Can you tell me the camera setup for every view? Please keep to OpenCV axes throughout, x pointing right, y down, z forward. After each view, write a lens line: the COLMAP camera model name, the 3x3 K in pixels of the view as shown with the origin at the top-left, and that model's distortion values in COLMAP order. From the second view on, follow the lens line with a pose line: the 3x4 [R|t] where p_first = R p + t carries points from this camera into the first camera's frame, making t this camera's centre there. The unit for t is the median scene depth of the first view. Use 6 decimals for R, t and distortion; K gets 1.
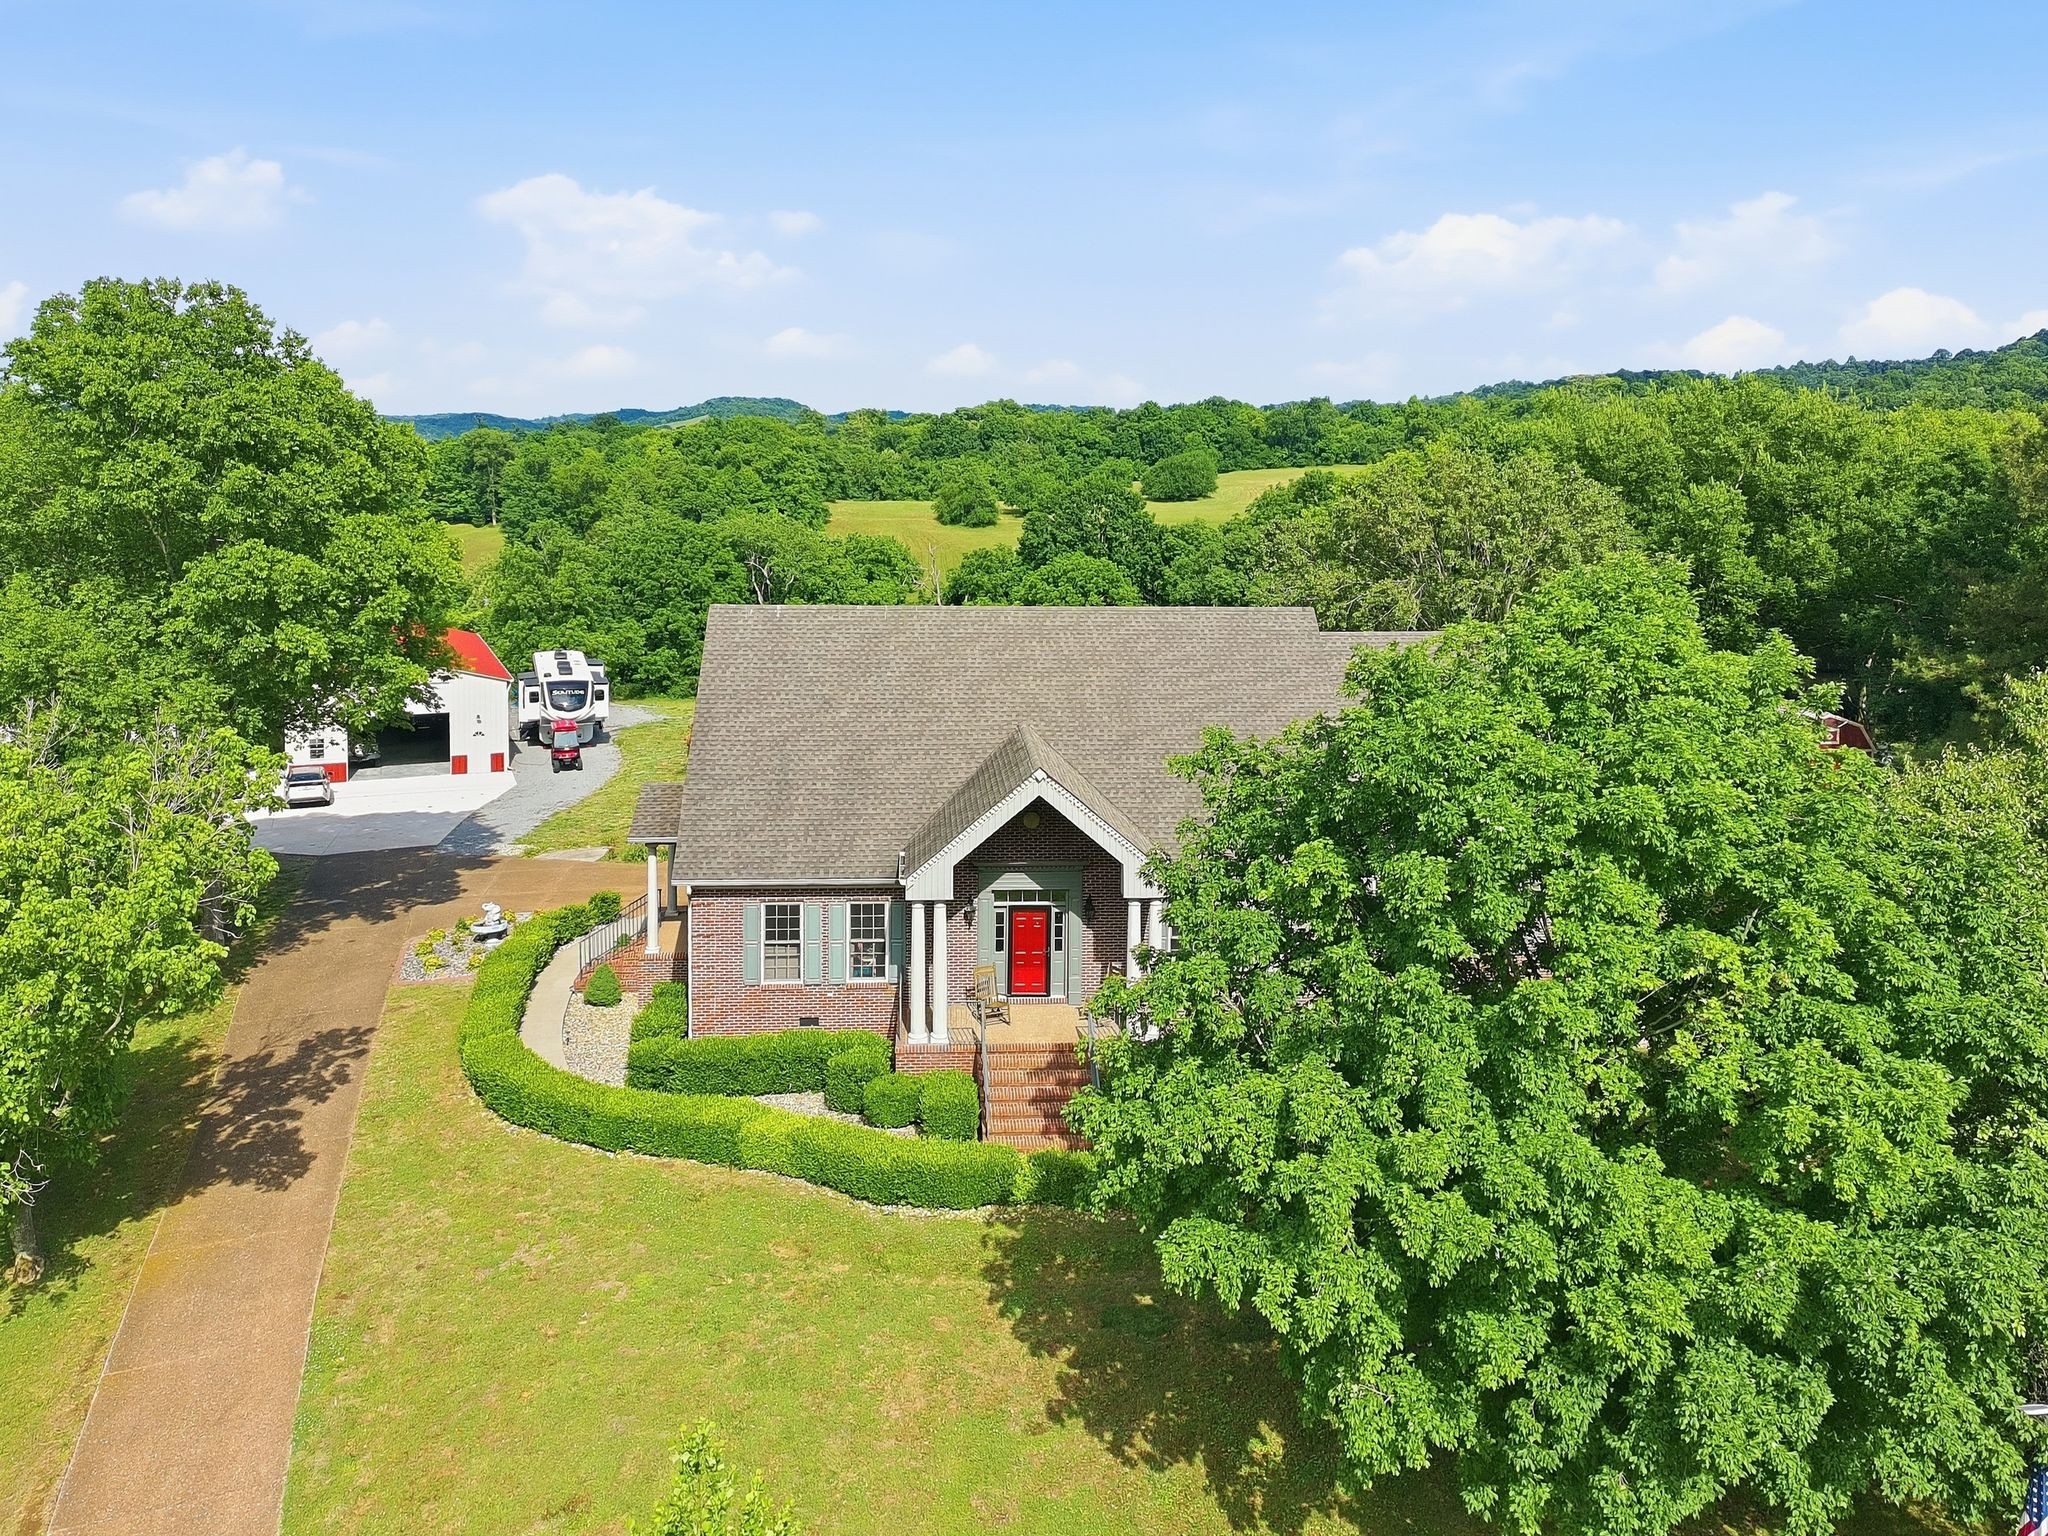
lens RADIAL K [[1615.2, 0, 1030.1], [0, 1615.2, 534.9], [0, 0, 1]] dist [0.054374, -0.058686]
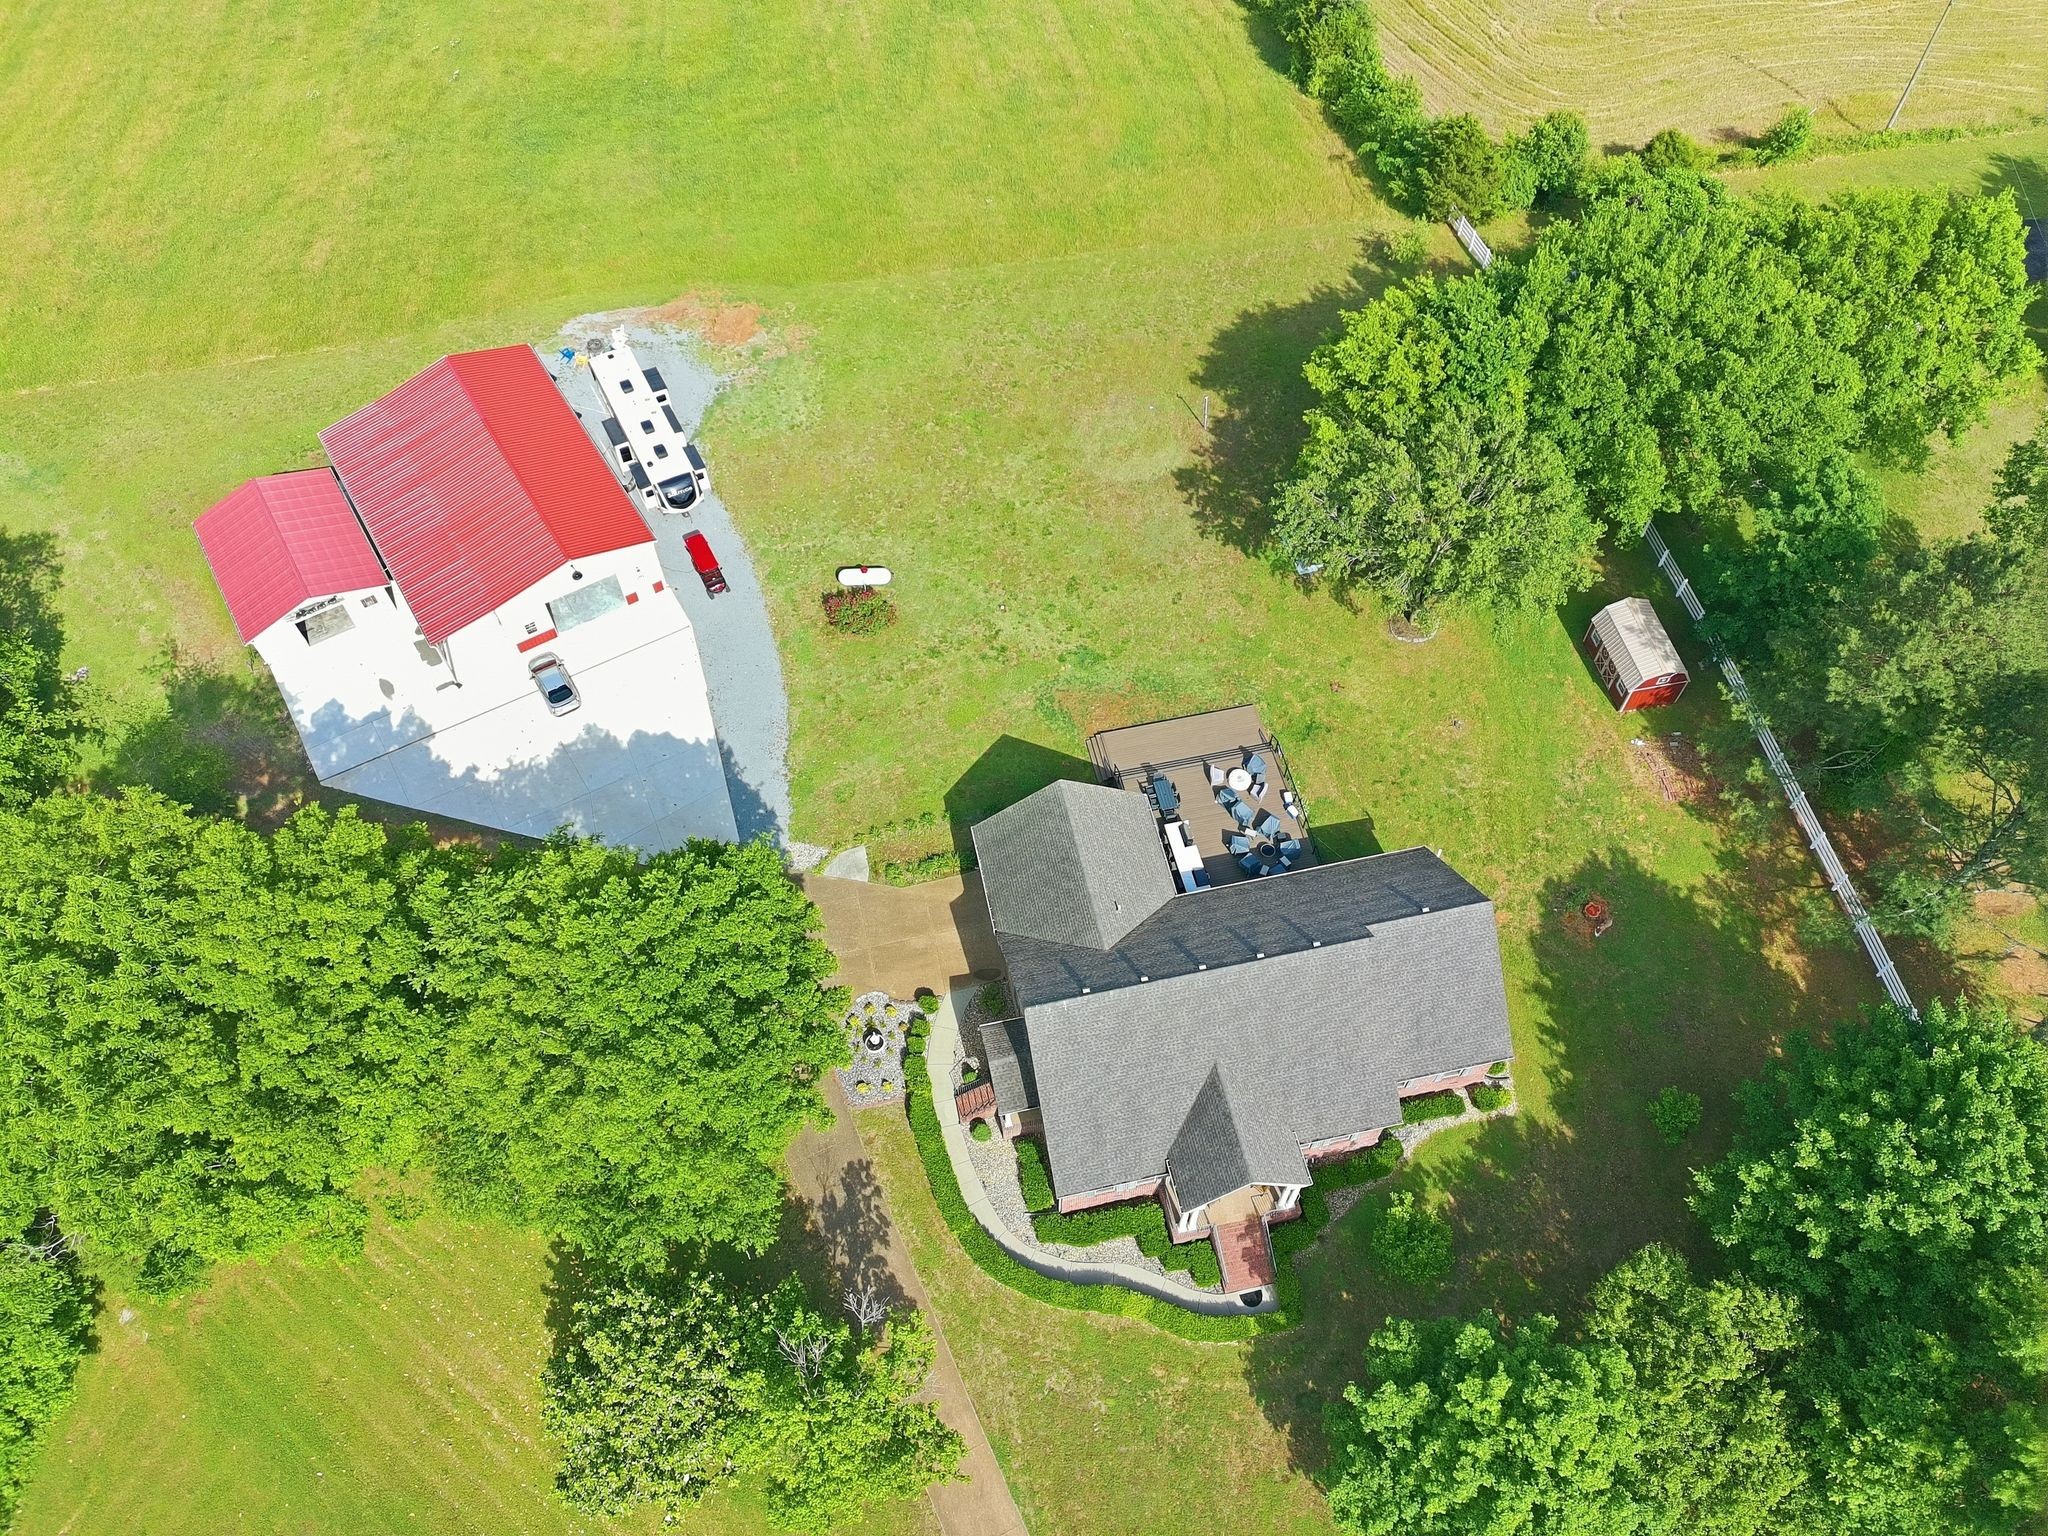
lens RADIAL K [[1500.1, 0, 1031.8], [0, 1500.1, 775.9], [0, 0, 1]] dist [0.063388, -0.065918]
pose [[0.988827, -0.130080, 0.072798, -0.278411], [0.016646, 0.581666, 0.813258, -1.380944], [-0.148133, -0.802960, 0.577332, 0.313107]]
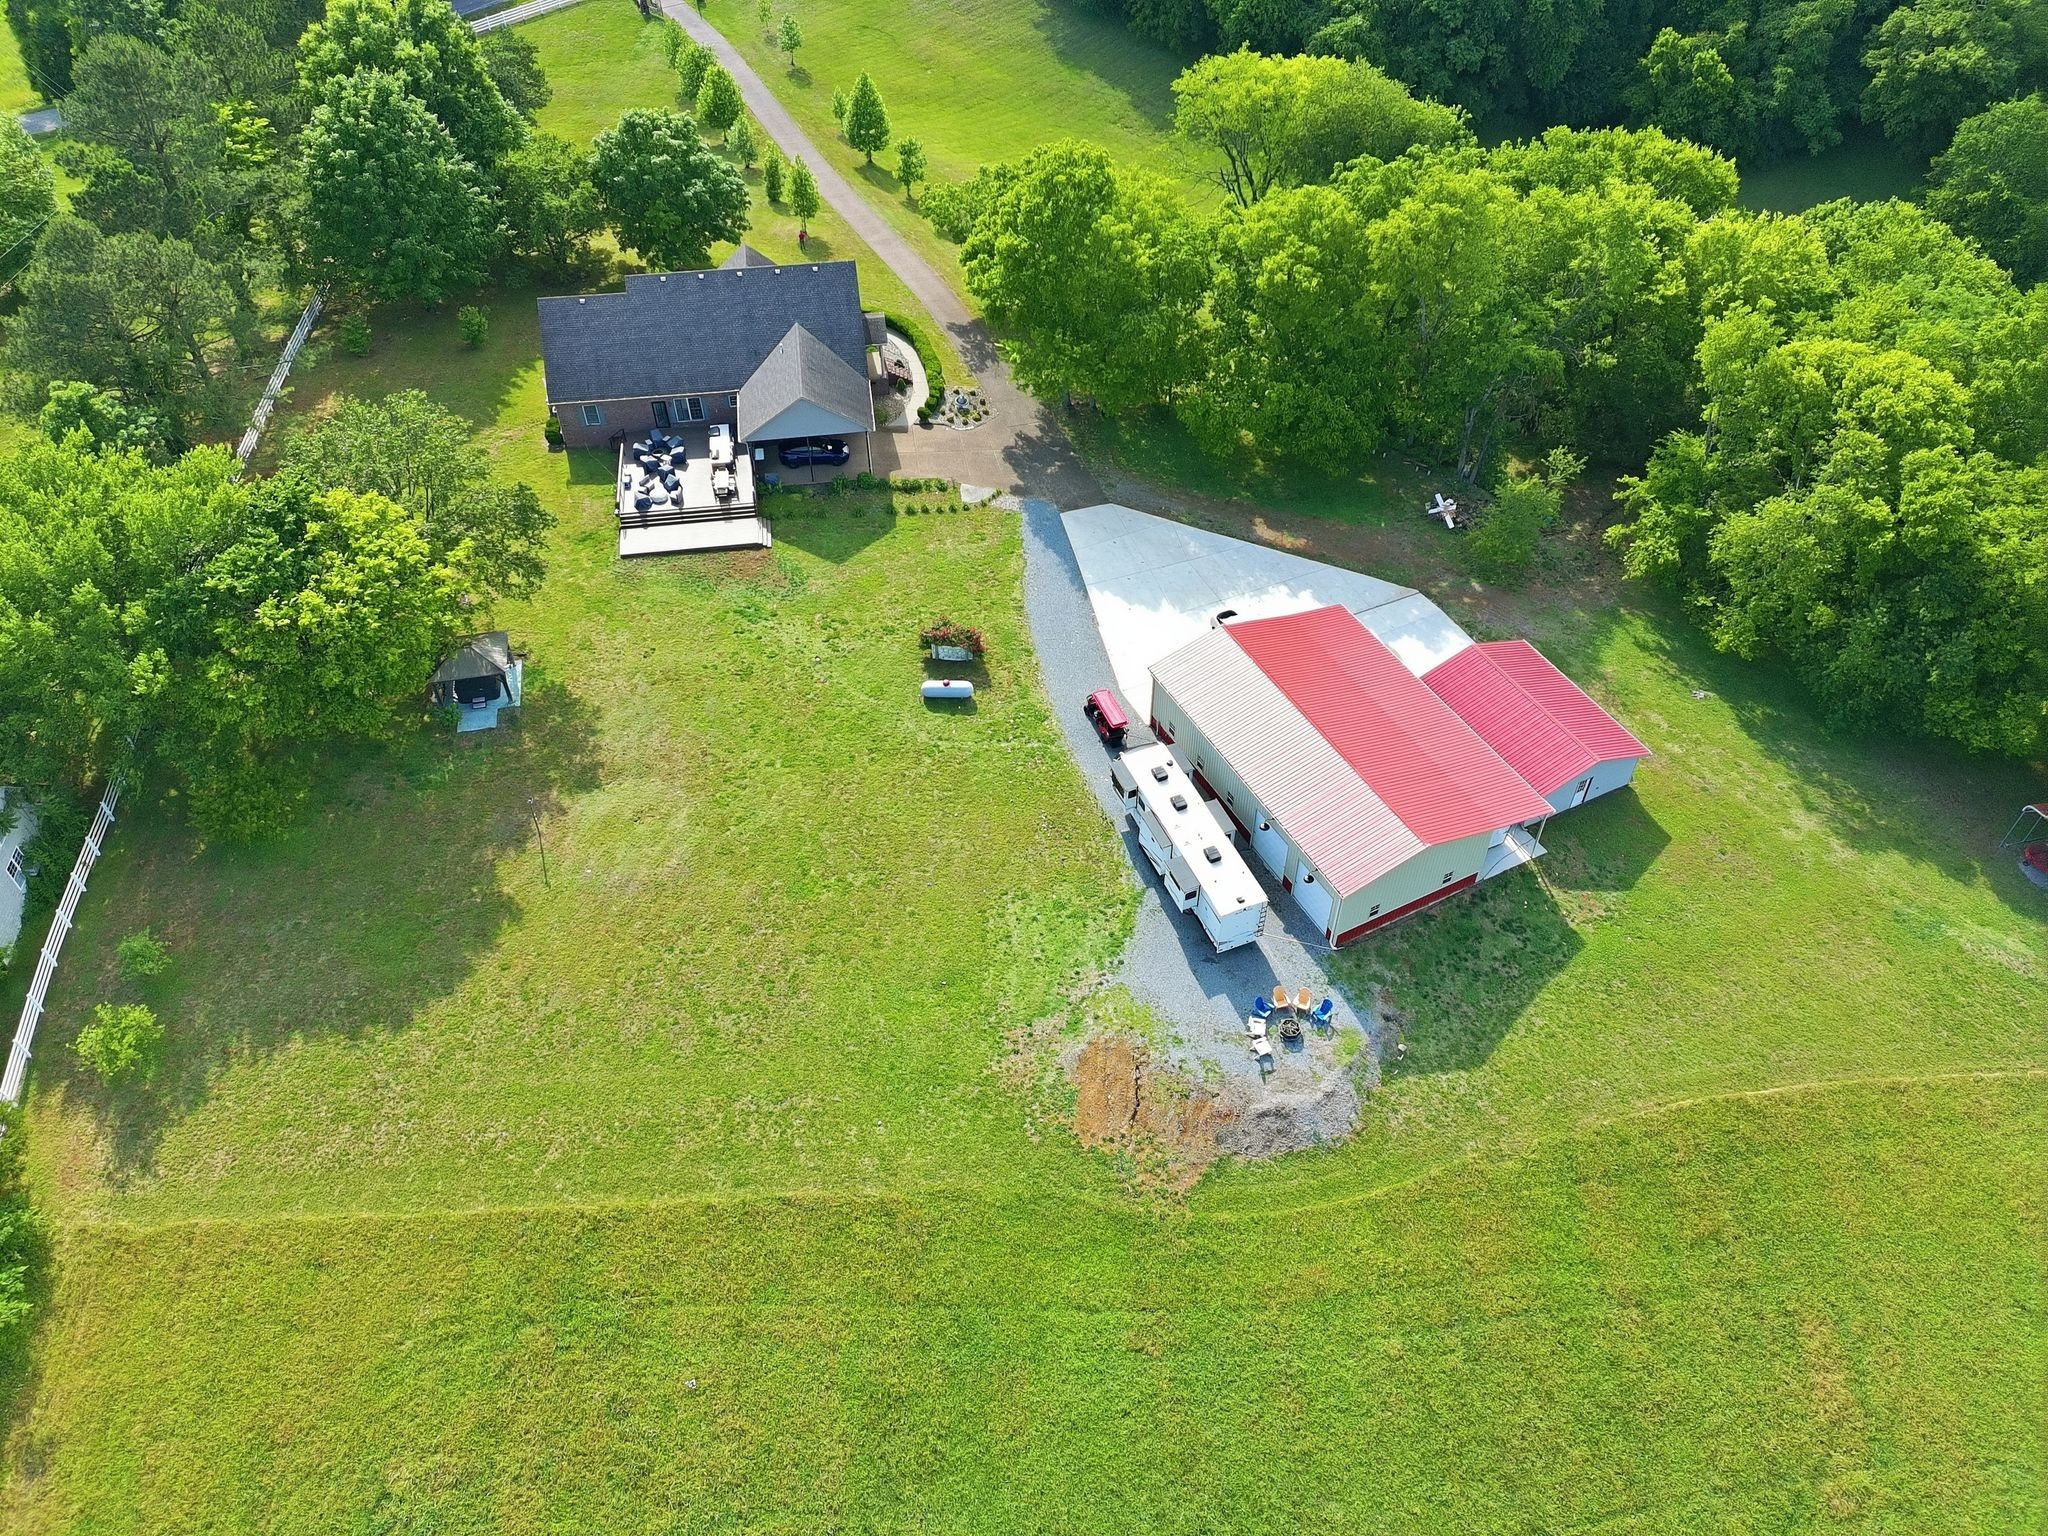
lens RADIAL K [[1508.7, 0, 1027.2], [0, 1508.7, 763.6], [0, 0, 1]] dist [0.048977, -0.037026]
pose [[-0.997429, 0.049311, -0.052008, -0.319141], [-0.007700, 0.647742, 0.761821, -1.387189], [0.071254, 0.760262, -0.645697, 3.391948]]
